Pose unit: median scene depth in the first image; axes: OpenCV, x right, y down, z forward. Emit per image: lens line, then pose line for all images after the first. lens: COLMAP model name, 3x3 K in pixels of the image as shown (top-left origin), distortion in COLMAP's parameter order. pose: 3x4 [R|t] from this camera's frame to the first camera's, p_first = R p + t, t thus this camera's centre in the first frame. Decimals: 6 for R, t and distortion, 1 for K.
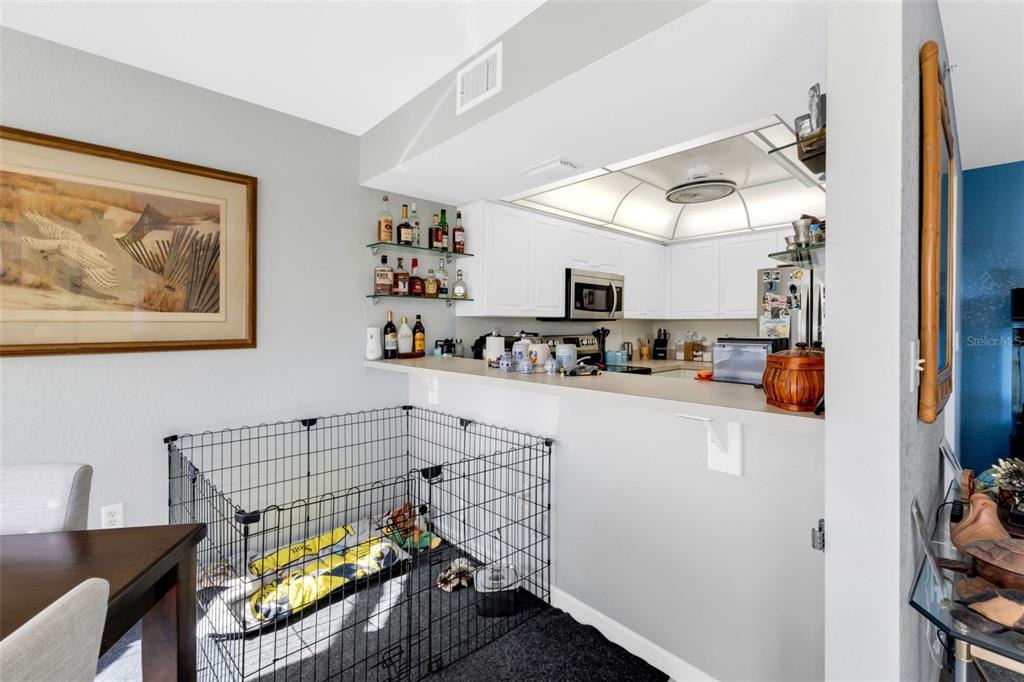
lens RADIAL K [[447.6, 0, 510.9], [0, 447.6, 325.6], [0, 0, 1]] dist [0.007211, -0.000969]
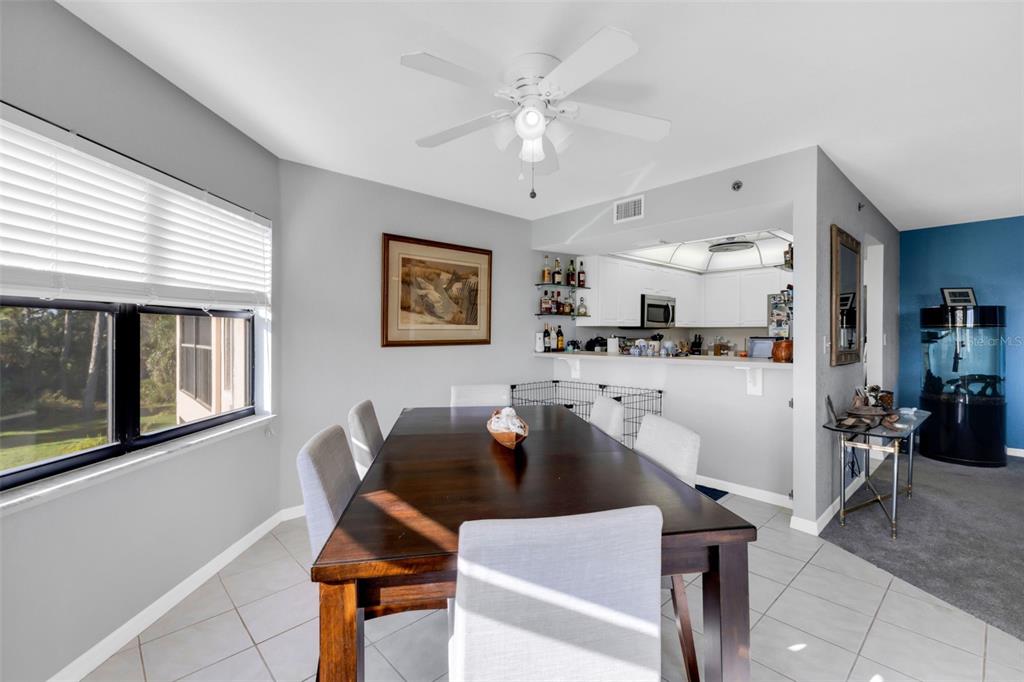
lens RADIAL K [[447.6, 0, 517.5], [0, 447.6, 332.4], [0, 0, 1]] dist [0.007211, -0.000969]
pose [[0.999992, -0.003768, -0.001658, -0.368665], [0.003761, 0.999982, -0.004606, 0.008513], [0.001675, 0.004600, 0.999988, -0.652180]]
